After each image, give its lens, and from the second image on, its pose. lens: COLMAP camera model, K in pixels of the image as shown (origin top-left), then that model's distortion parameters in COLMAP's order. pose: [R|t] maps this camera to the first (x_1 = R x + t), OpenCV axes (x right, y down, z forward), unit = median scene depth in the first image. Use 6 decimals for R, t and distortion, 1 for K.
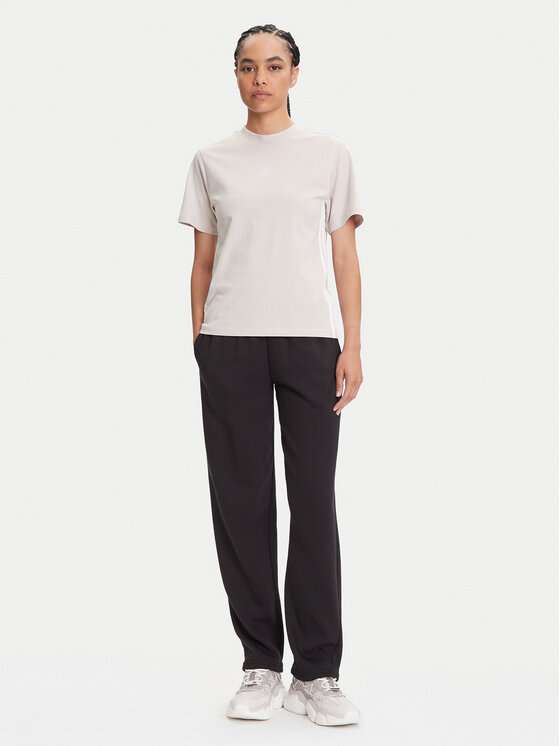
lens RADIAL K [[952.1, 0, 280.0], [0, 952.1, 372.6], [0, 0, 1]] dist [-0.164999, 0.000000]
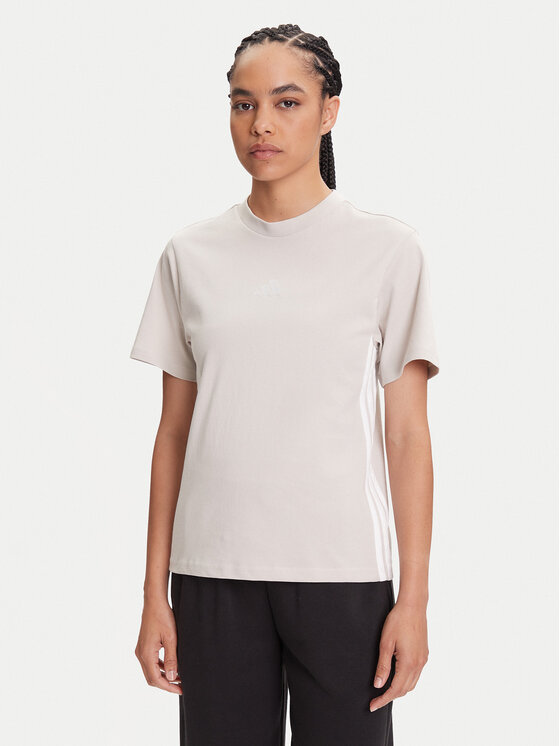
lens RADIAL K [[1038.1, 0, 280.2], [0, 1038.1, 373.5], [0, 0, 1]] dist [-0.108010, 0.000000]
pose [[0.990433, 0.018158, -0.136791, 0.078489], [-0.018465, 0.999829, -0.000976, -0.158168], [0.136750, 0.003493, 0.990599, 0.369848]]
